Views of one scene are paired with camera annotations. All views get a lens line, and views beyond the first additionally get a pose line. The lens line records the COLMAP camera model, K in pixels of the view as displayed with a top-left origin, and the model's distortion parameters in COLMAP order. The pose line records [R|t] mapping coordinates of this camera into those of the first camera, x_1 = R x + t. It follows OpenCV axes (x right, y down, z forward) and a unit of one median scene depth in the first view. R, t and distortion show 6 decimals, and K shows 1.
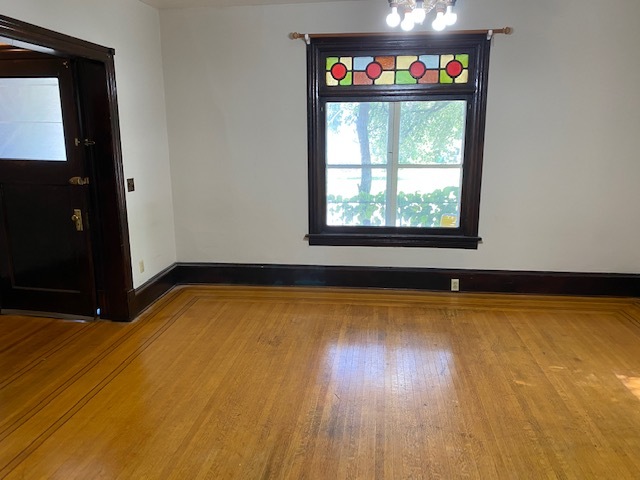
lens RADIAL K [[489.4, 0, 320.0], [0, 489.4, 240.0], [0, 0, 1]] dist [-0.001563, -0.001639]
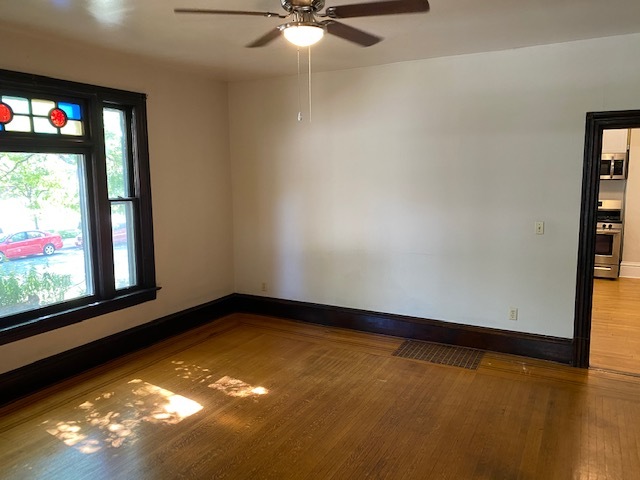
lens RADIAL K [[489.4, 0, 320.0], [0, 489.4, 240.0], [0, 0, 1]] dist [-0.001563, -0.001639]
pose [[0.368911, -0.122955, 0.921296, -0.459701], [0.203074, 0.977927, 0.049196, -0.077515], [-0.907009, 0.168942, 0.385736, 0.258824]]
